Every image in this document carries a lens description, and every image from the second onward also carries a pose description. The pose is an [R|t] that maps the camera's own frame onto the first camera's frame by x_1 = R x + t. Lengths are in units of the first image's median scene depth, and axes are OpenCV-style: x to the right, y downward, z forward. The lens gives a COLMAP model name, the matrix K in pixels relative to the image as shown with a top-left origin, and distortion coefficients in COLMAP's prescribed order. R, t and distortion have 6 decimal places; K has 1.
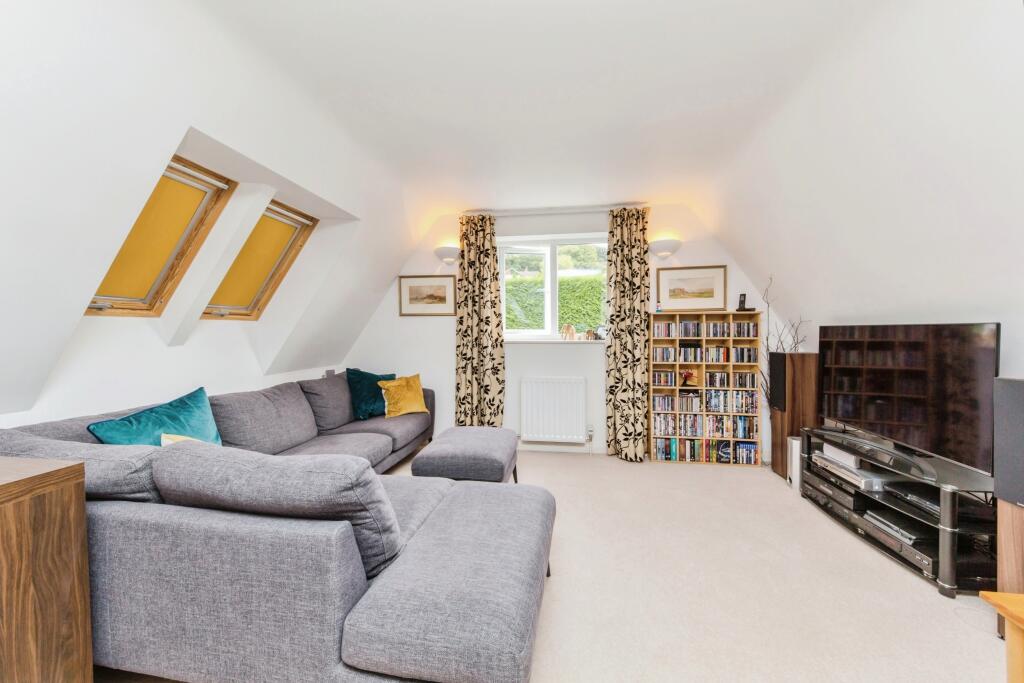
lens RADIAL K [[374.4, 0, 516.9], [0, 374.4, 333.5], [0, 0, 1]] dist [0.002399, 0.000028]
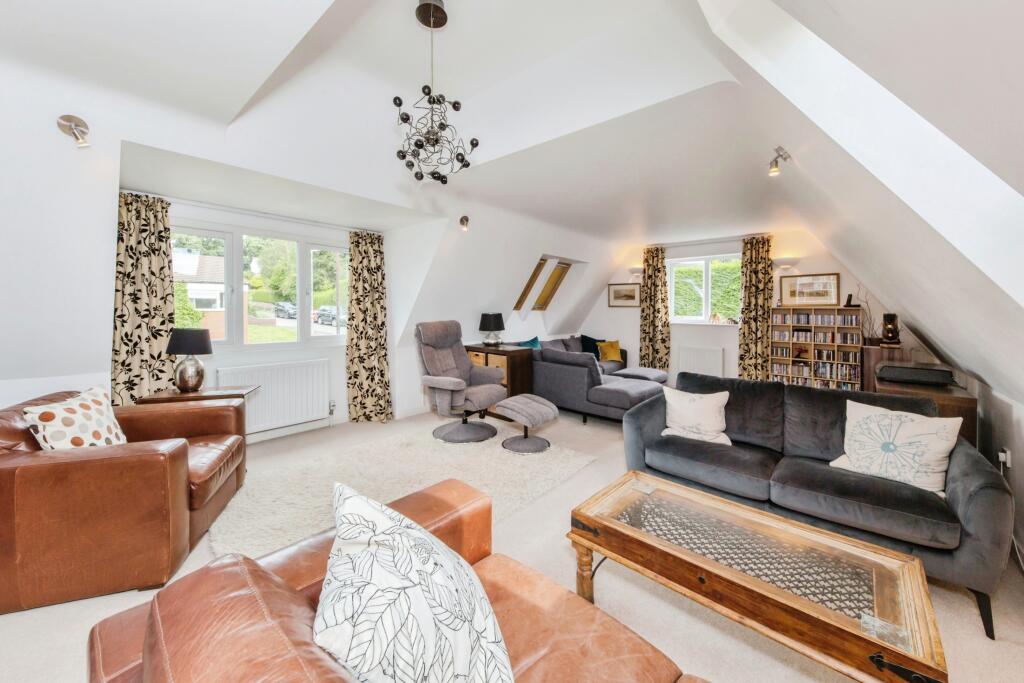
lens RADIAL K [[374.4, 0, 519.4], [0, 374.4, 308.8], [0, 0, 1]] dist [0.002399, 0.000028]
pose [[0.842273, 0.009629, -0.538965, 0.308305], [-0.012448, 0.999921, -0.001588, -0.033633], [0.538907, 0.008047, 0.842327, -0.770505]]
